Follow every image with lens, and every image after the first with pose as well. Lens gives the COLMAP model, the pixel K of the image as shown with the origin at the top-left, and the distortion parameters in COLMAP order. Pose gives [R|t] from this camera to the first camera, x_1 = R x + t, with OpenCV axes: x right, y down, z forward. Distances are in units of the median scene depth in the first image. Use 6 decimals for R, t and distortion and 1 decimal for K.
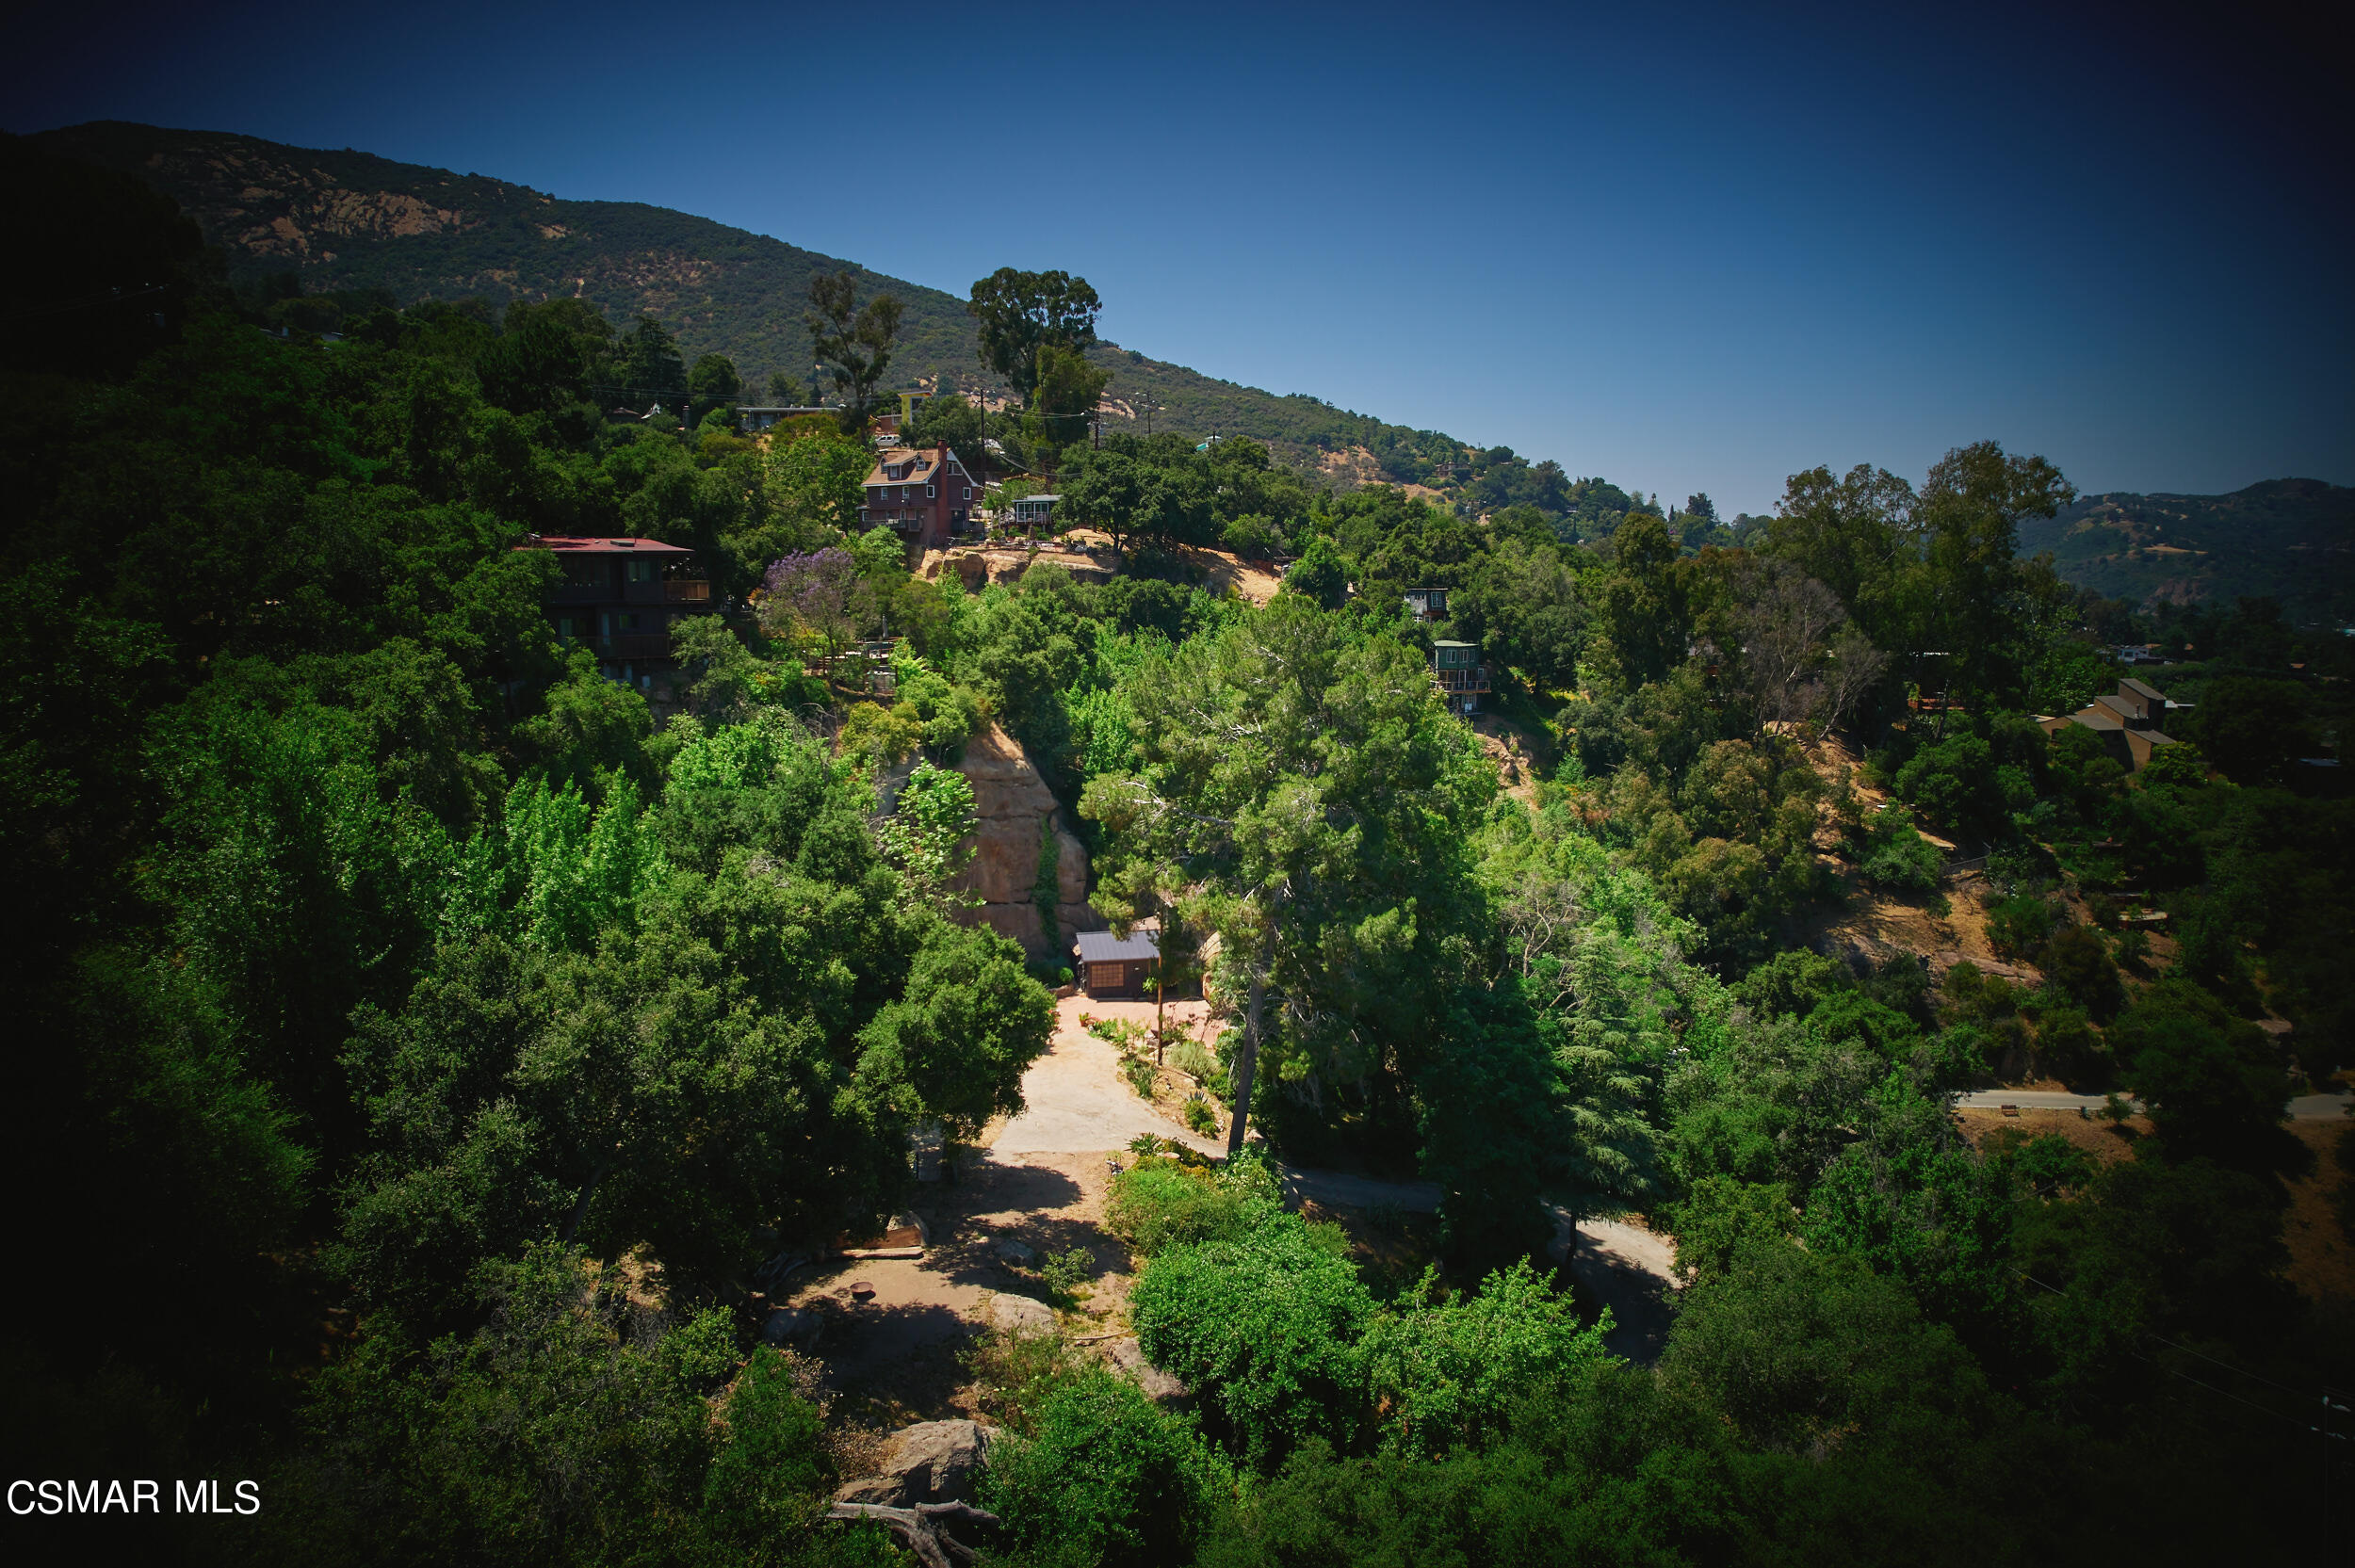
lens RADIAL K [[1505.9, 0, 1176.9], [0, 1505.9, 781.7], [0, 0, 1]] dist [-0.069560, 0.059115]
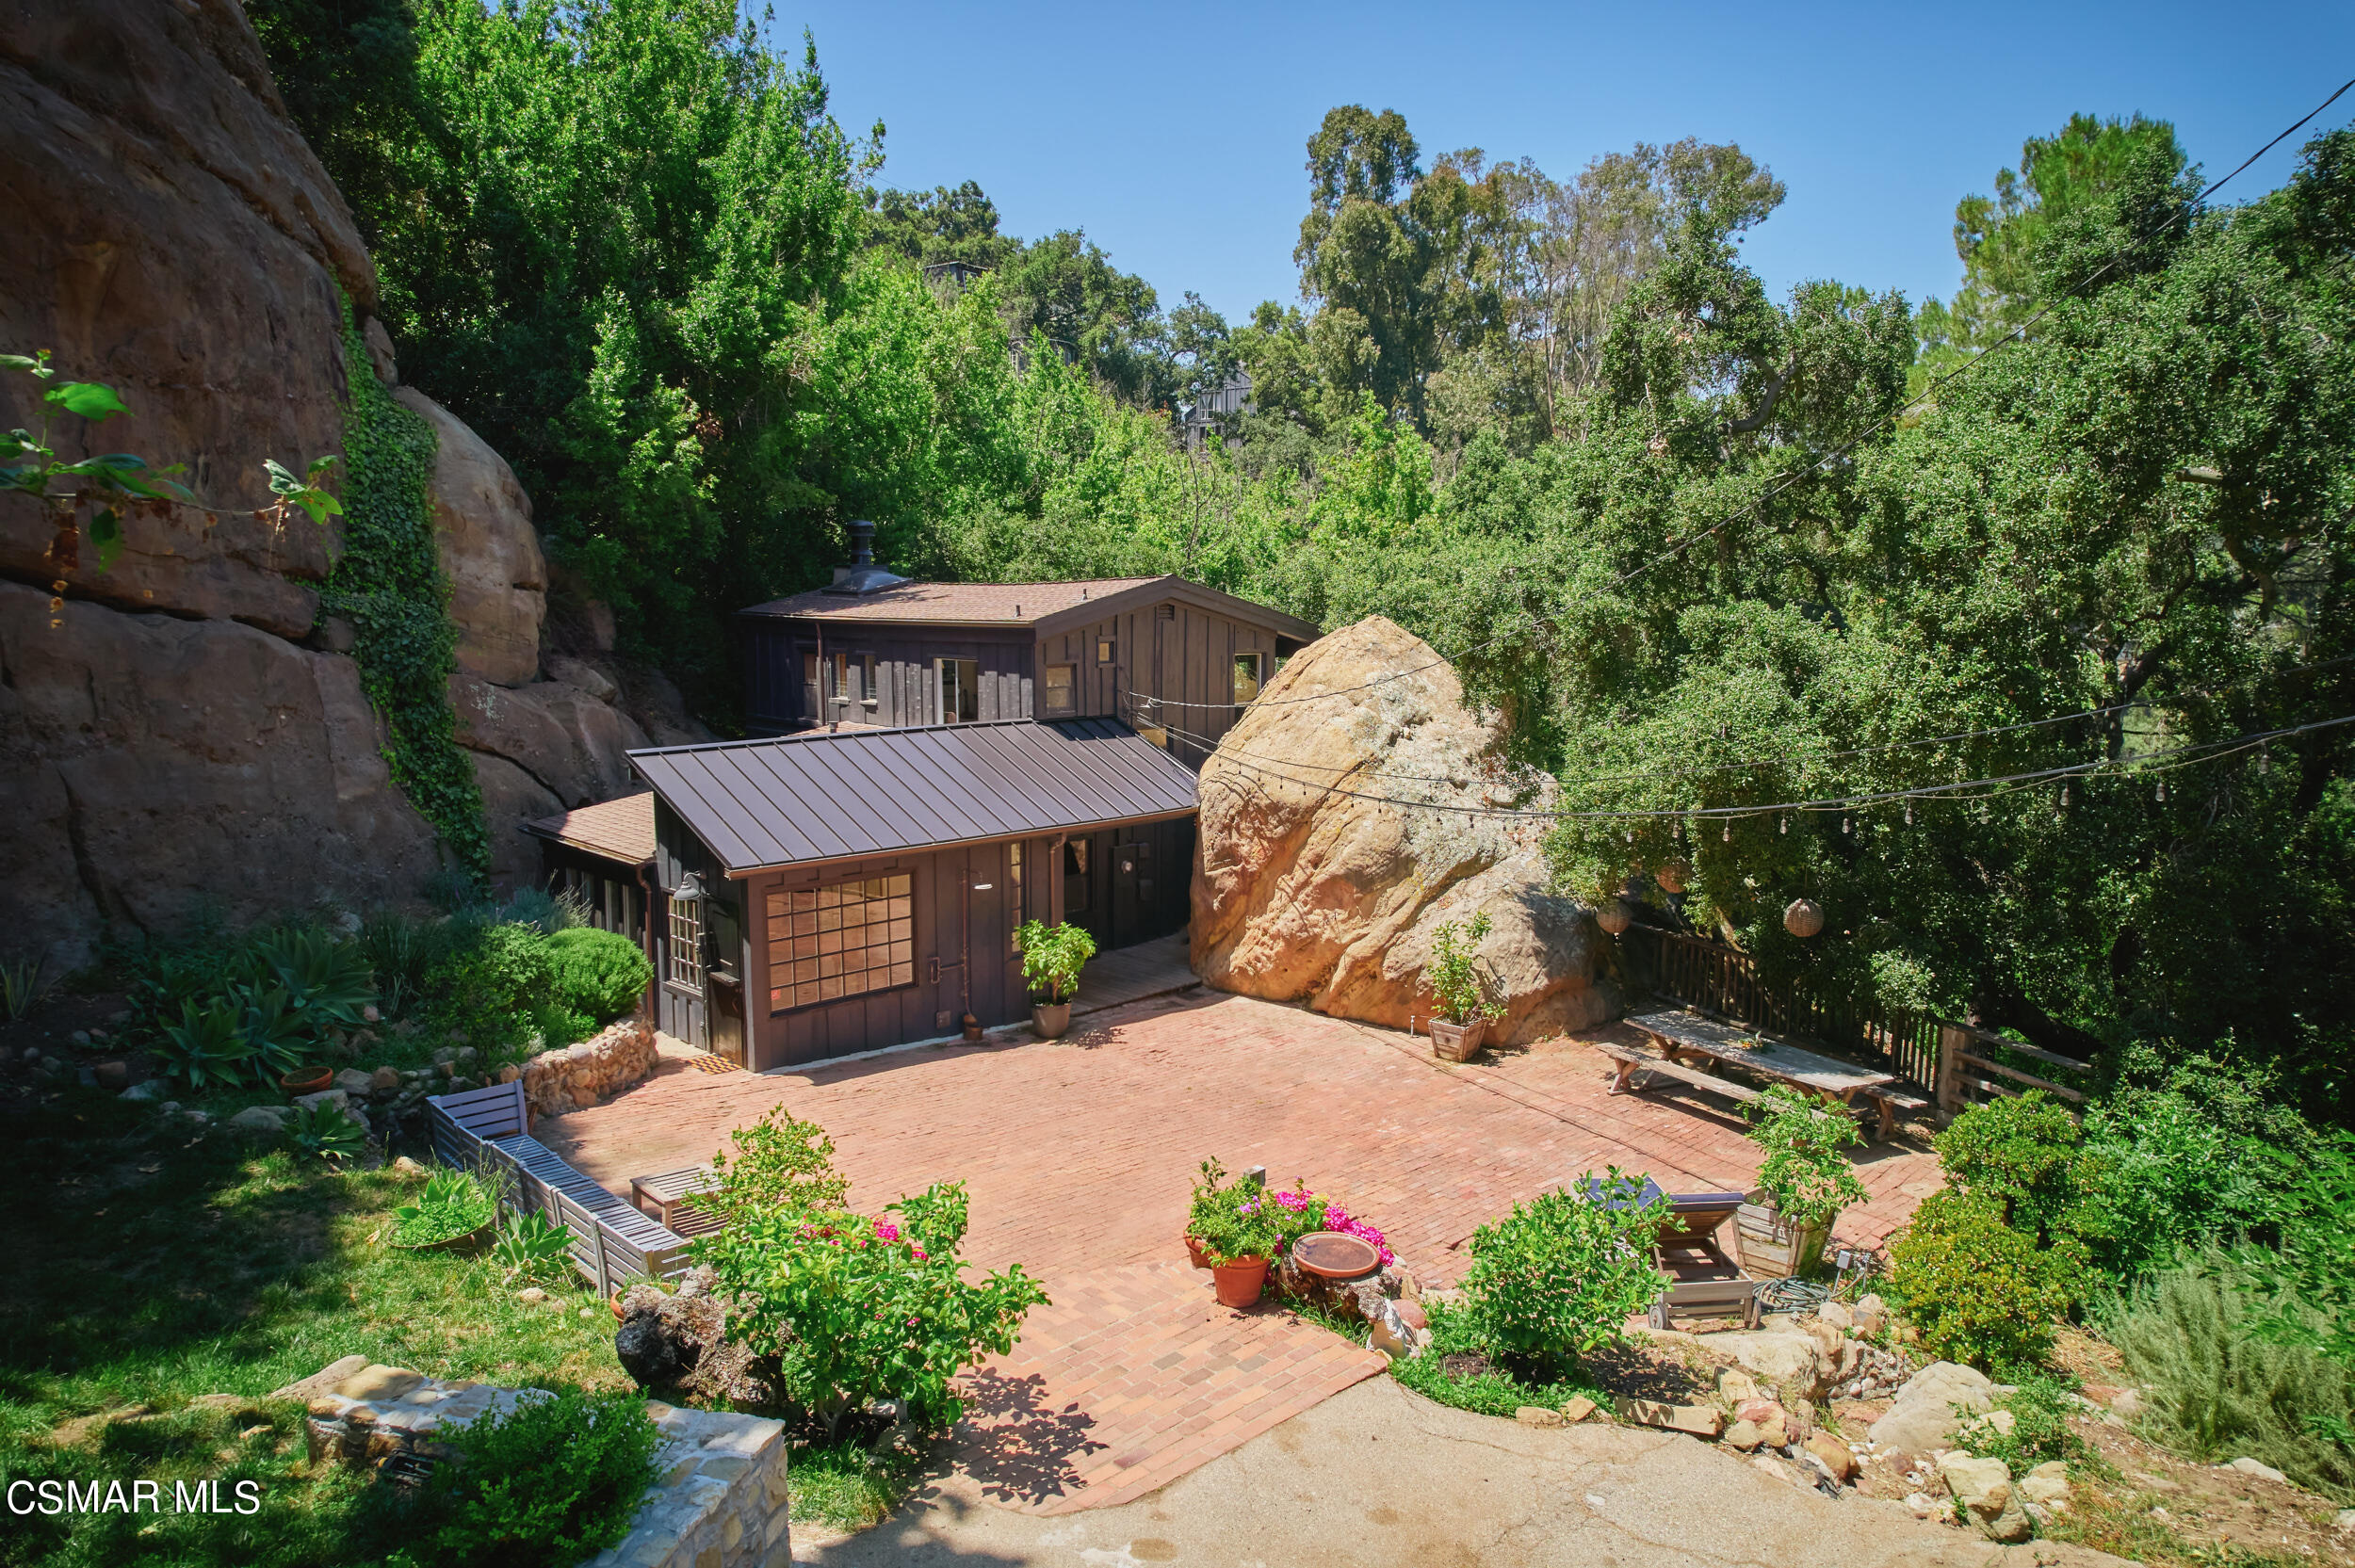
lens RADIAL K [[1505.9, 0, 1189.9], [0, 1505.9, 805.1], [0, 0, 1]] dist [-0.069560, 0.059115]
pose [[0.854127, -0.081360, 0.513661, -0.097530], [0.077096, 0.996583, 0.029655, 0.100333], [-0.514318, 0.014272, 0.857481, 0.742986]]
